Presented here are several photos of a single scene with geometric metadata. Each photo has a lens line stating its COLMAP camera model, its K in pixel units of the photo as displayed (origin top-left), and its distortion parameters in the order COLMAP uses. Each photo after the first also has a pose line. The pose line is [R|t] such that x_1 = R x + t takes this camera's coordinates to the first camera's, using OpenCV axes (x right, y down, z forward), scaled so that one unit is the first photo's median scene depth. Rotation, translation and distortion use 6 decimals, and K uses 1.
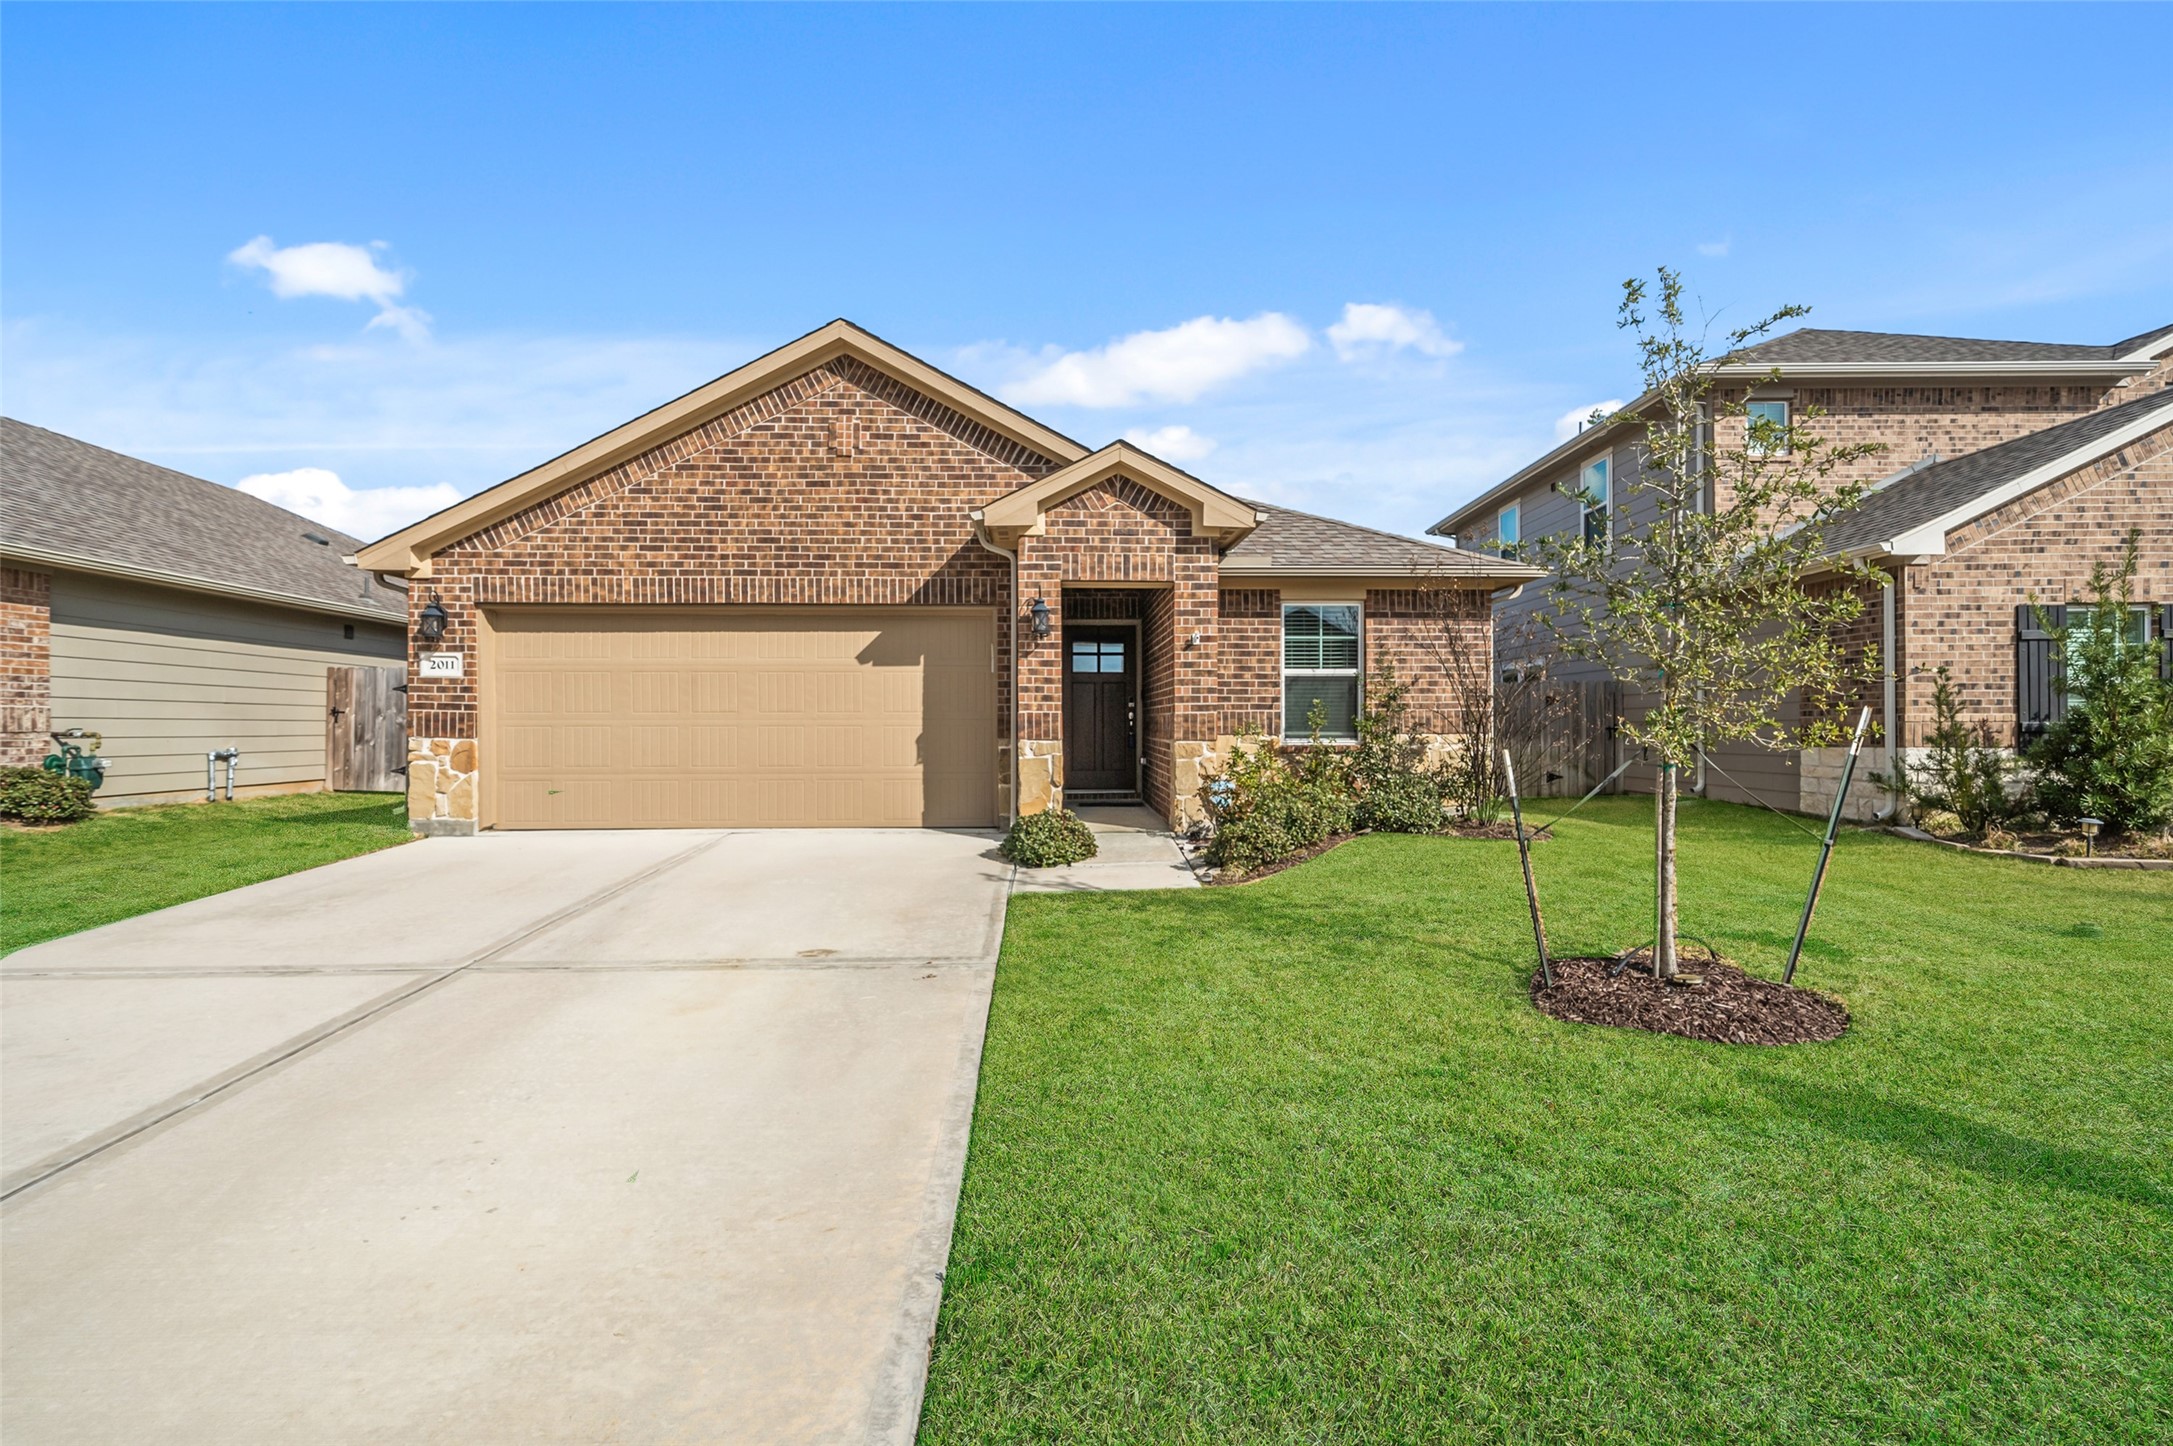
lens RADIAL K [[1004.4, 0, 1086.1], [0, 1004.4, 713.6], [0, 0, 1]] dist [-0.001186, -0.000001]
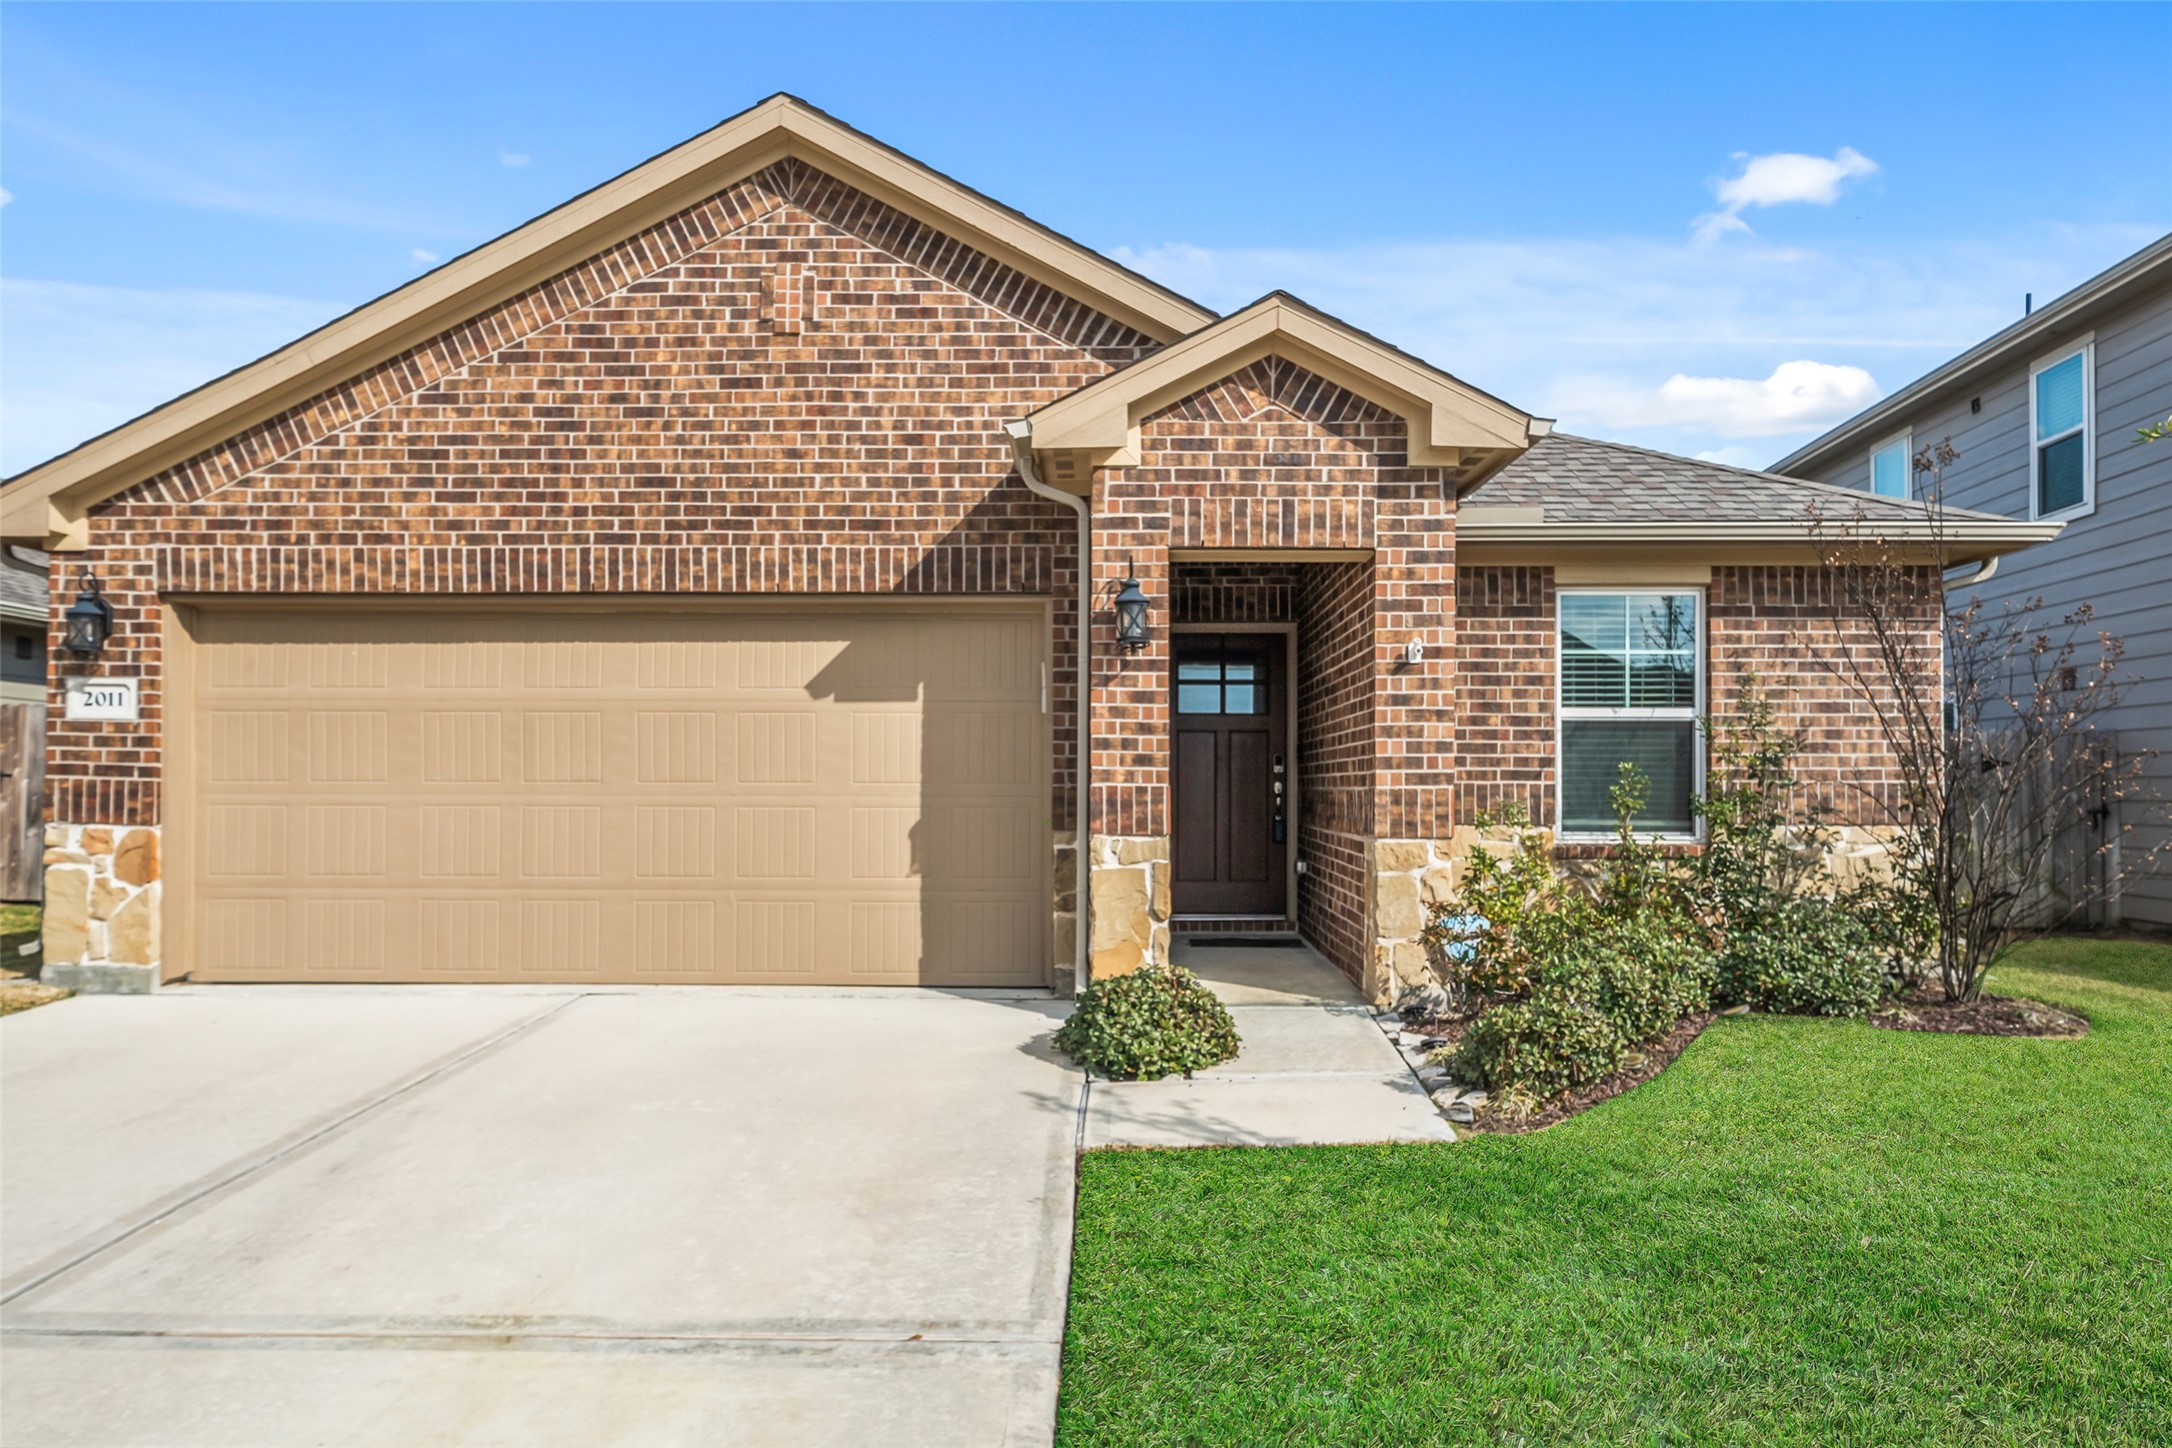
lens RADIAL K [[1506.9, 0, 1085.9], [0, 1506.9, 736.0], [0, 0, 1]] dist [-0.008071, -0.002475]
pose [[0.998222, 0.002322, -0.059568, -0.020101], [-0.003867, 0.999659, -0.025837, -0.006798], [0.059488, 0.026021, 0.997890, 0.164164]]
